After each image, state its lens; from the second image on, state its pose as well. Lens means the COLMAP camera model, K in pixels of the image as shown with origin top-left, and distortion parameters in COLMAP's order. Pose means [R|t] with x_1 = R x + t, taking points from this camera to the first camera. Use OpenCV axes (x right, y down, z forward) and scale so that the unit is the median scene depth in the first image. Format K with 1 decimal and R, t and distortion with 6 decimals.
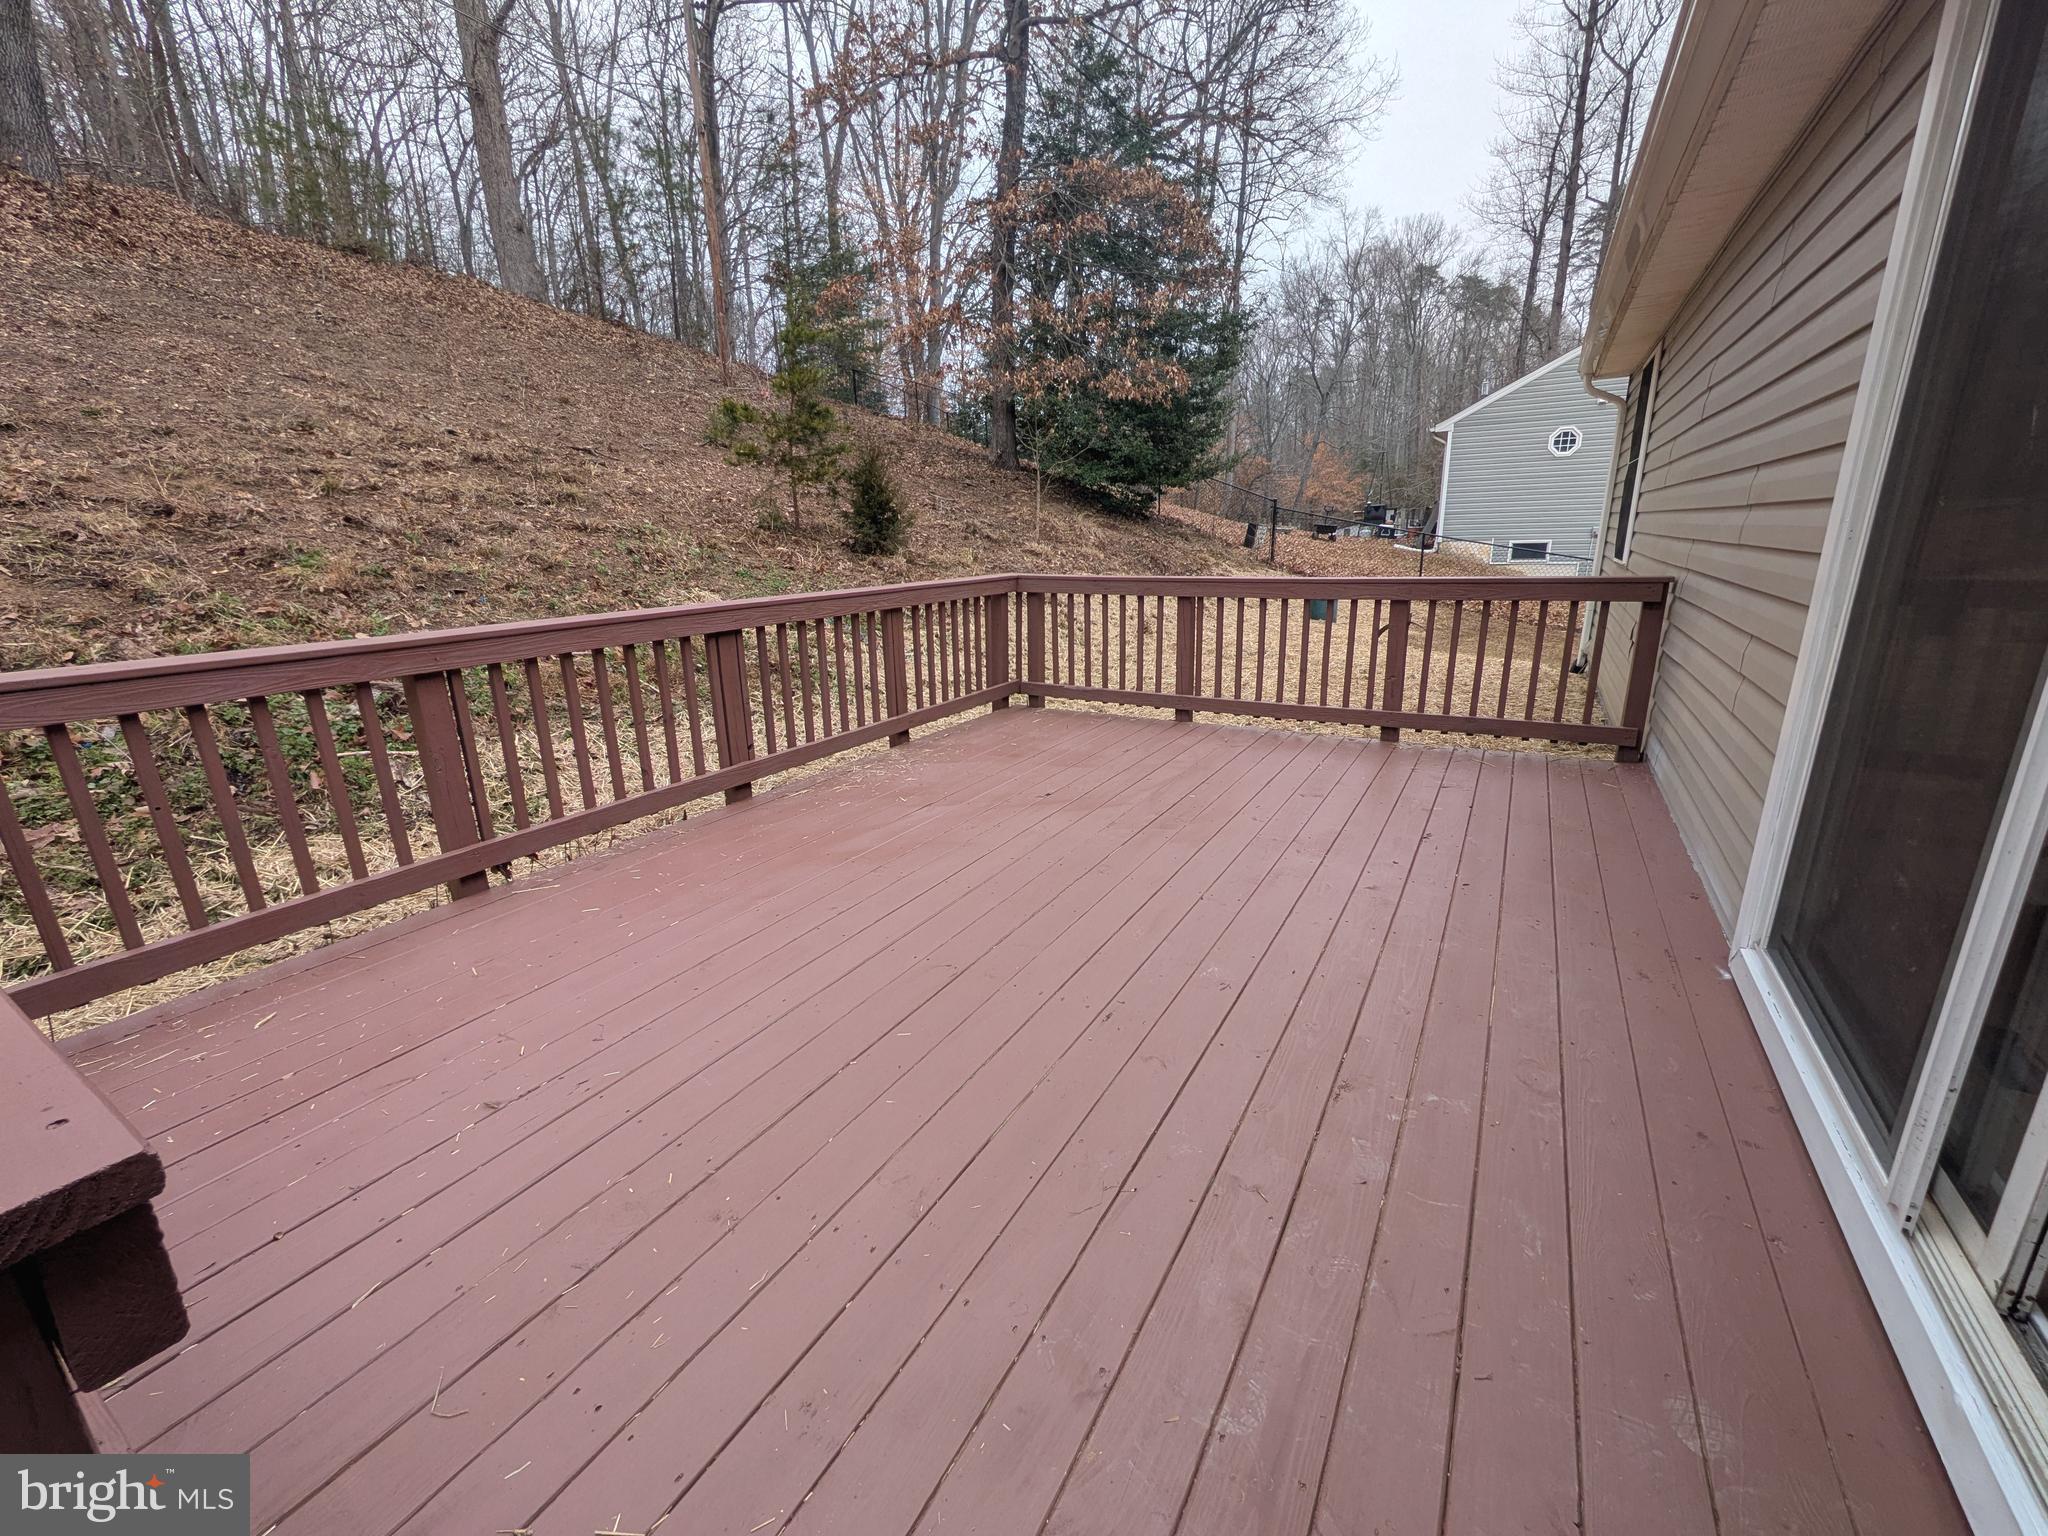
lens RADIAL K [[812.9, 0, 1029.1], [0, 812.9, 765.7], [0, 0, 1]] dist [-0.001210, -0.000095]
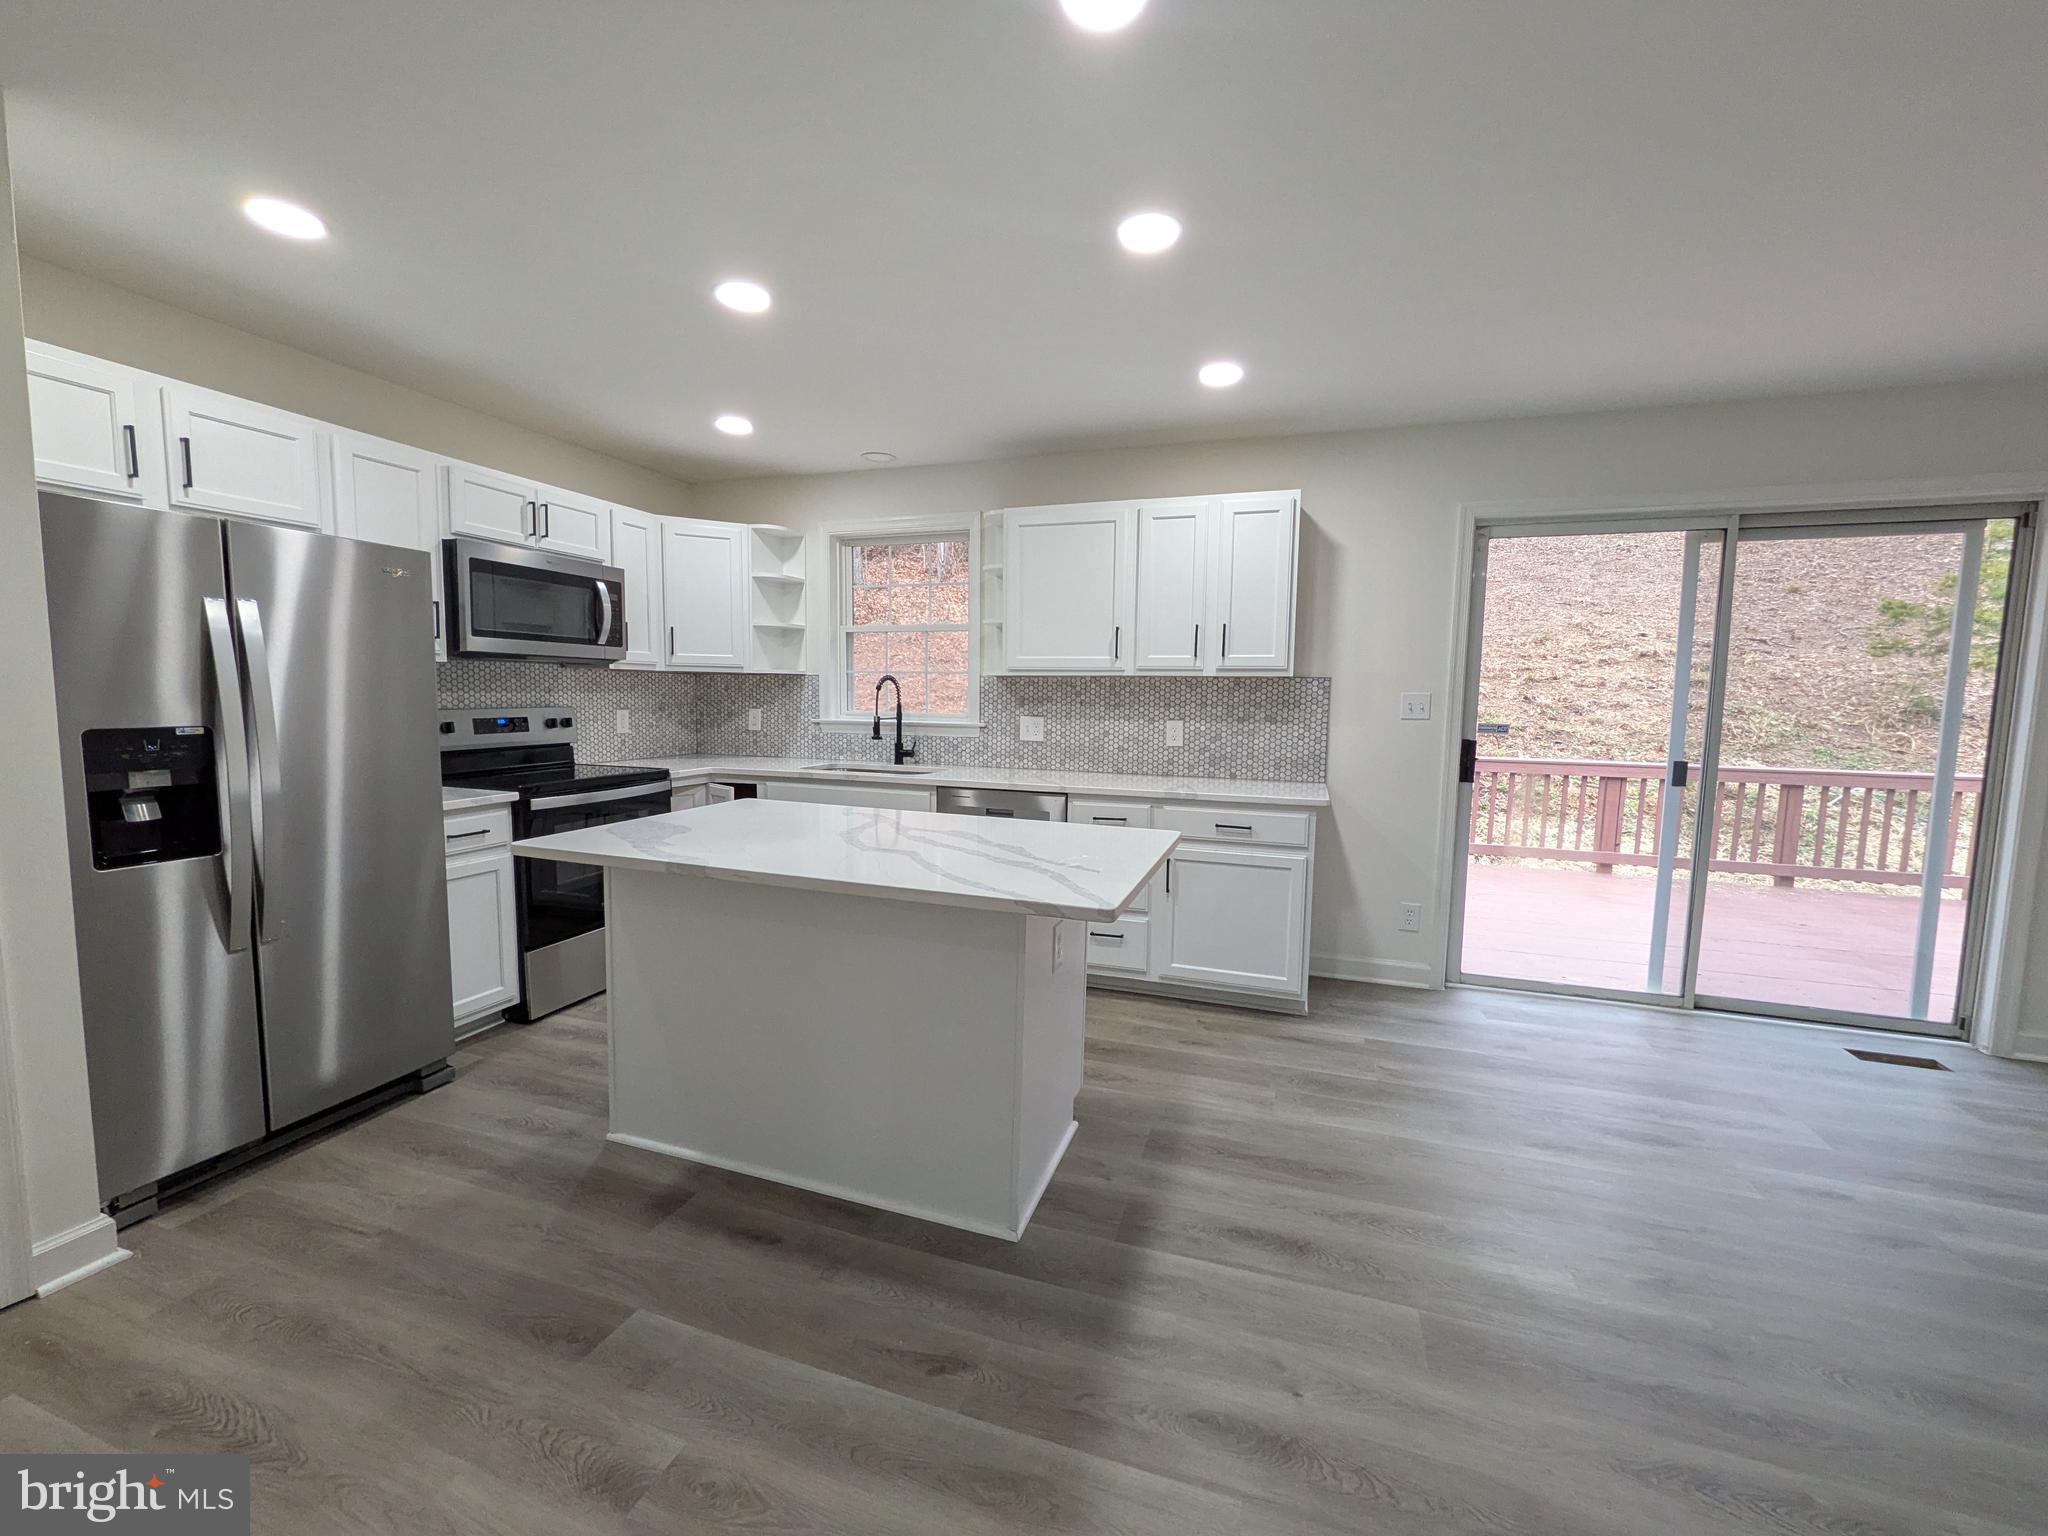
lens RADIAL K [[812.9, 0, 1029.1], [0, 812.9, 765.7], [0, 0, 1]] dist [-0.001210, -0.000095]
pose [[0.210319, 0.122552, -0.969921, 0.594267], [-0.288450, 0.955724, 0.058211, 0.044247], [0.934111, 0.267531, 0.236357, -0.352716]]
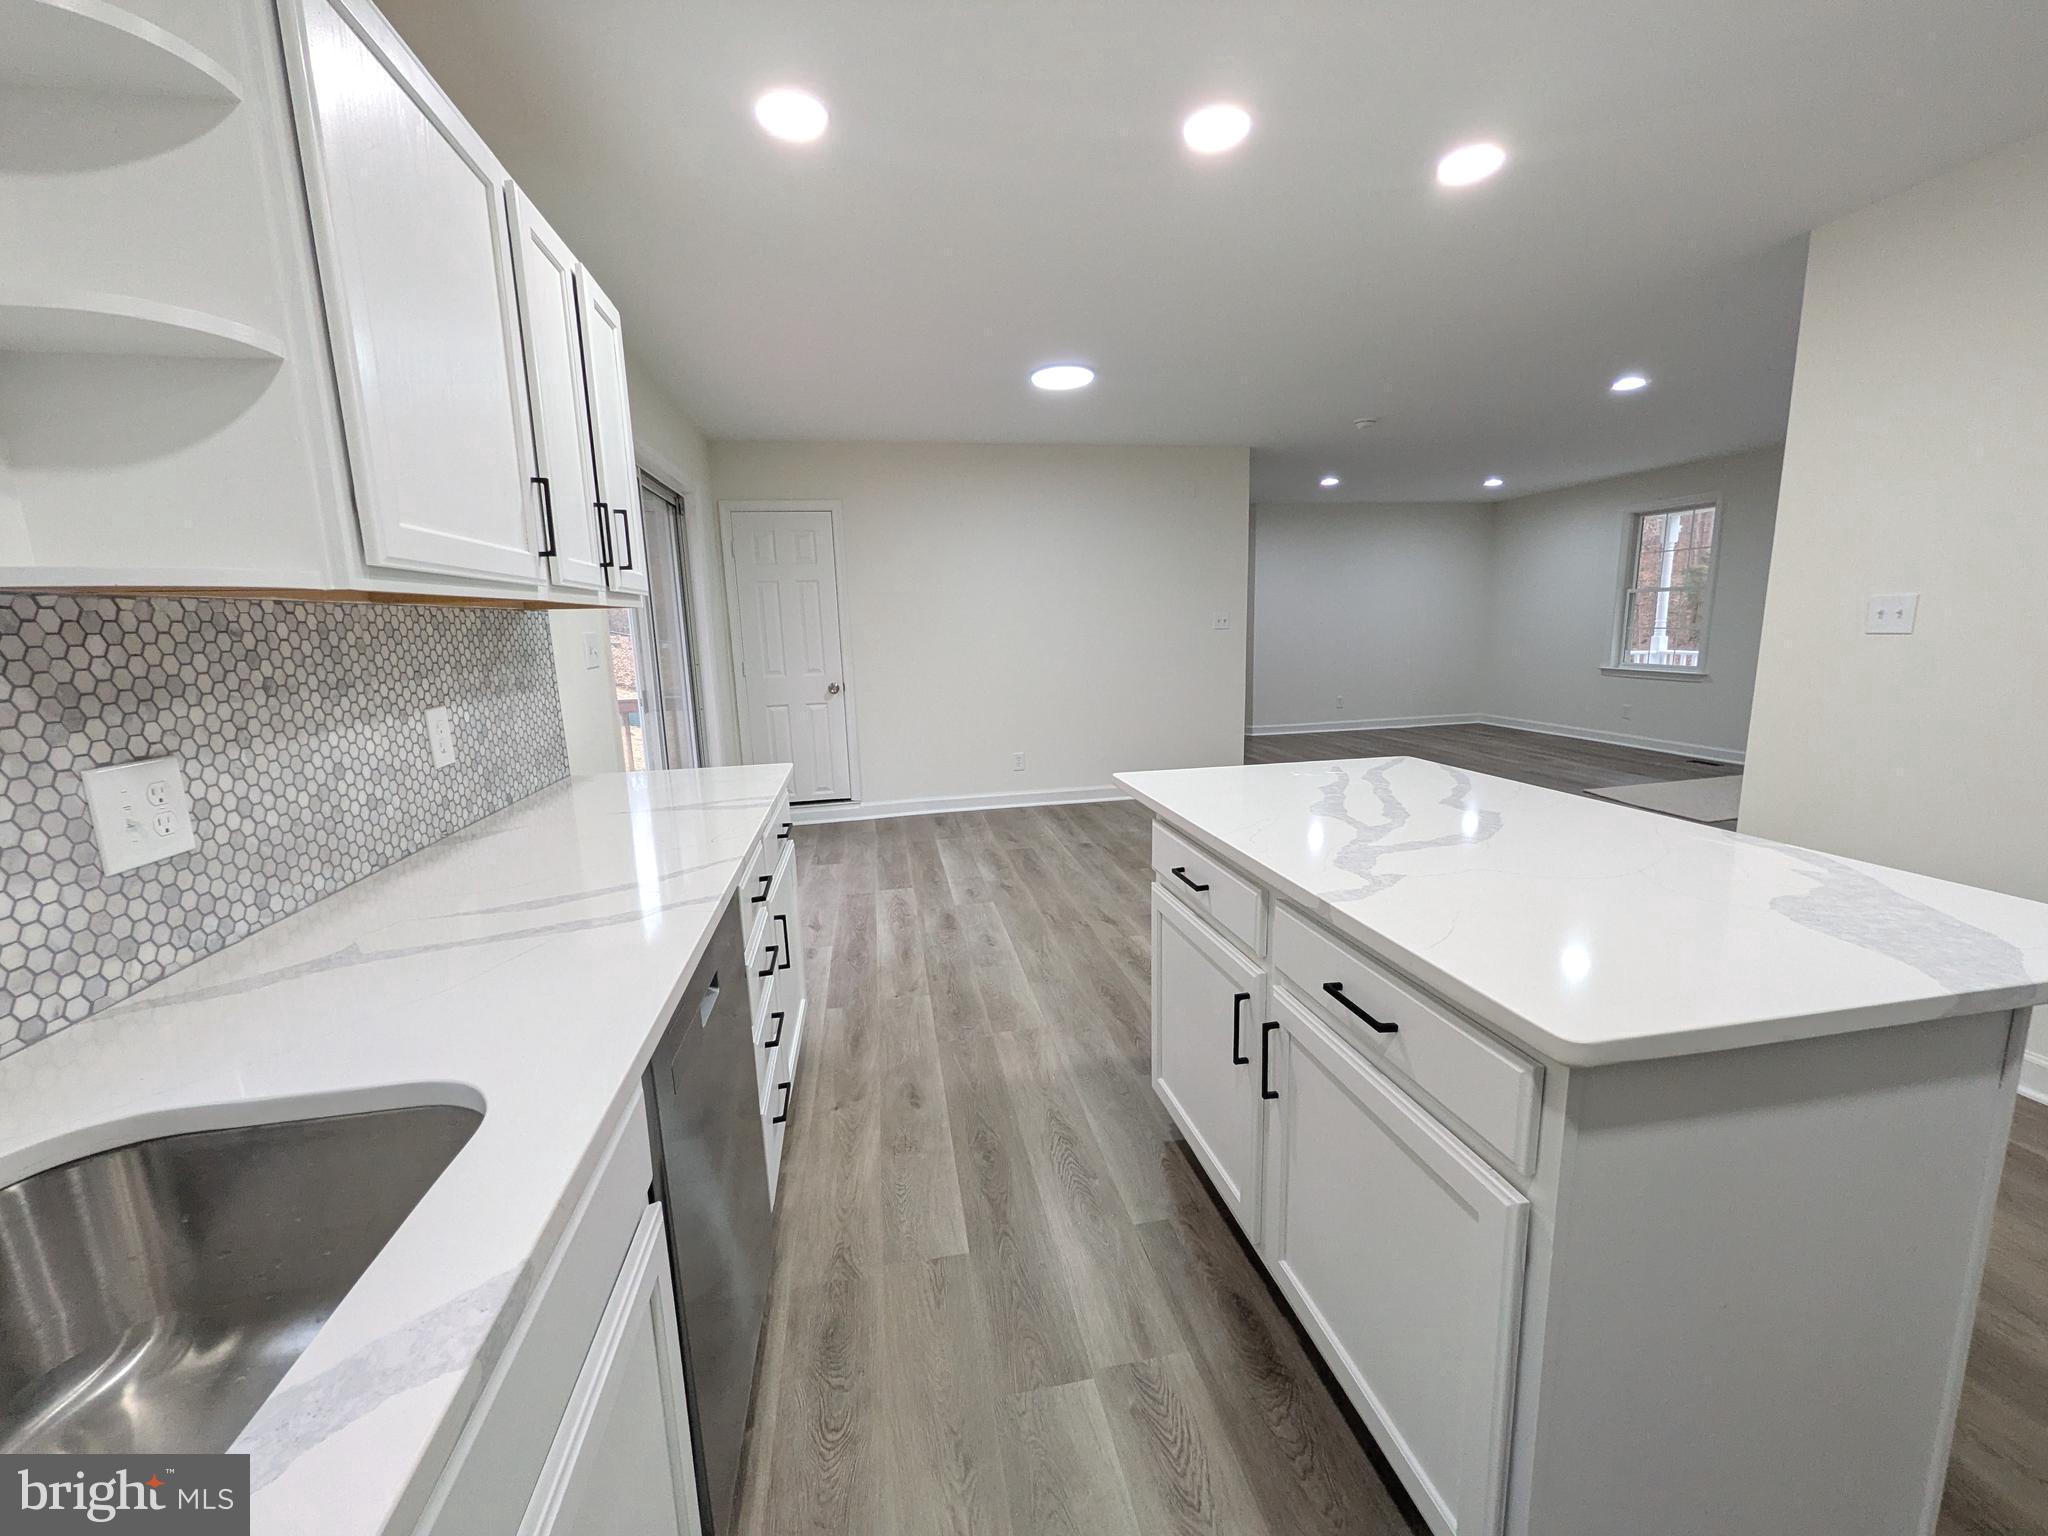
lens RADIAL K [[812.9, 0, 1029.1], [0, 812.9, 765.7], [0, 0, 1]] dist [-0.001210, -0.000095]
pose [[0.744307, -0.103554, 0.659760, 0.025436], [0.184575, 0.981323, -0.054203, 0.081710], [-0.641825, 0.162119, 0.749519, -0.428954]]
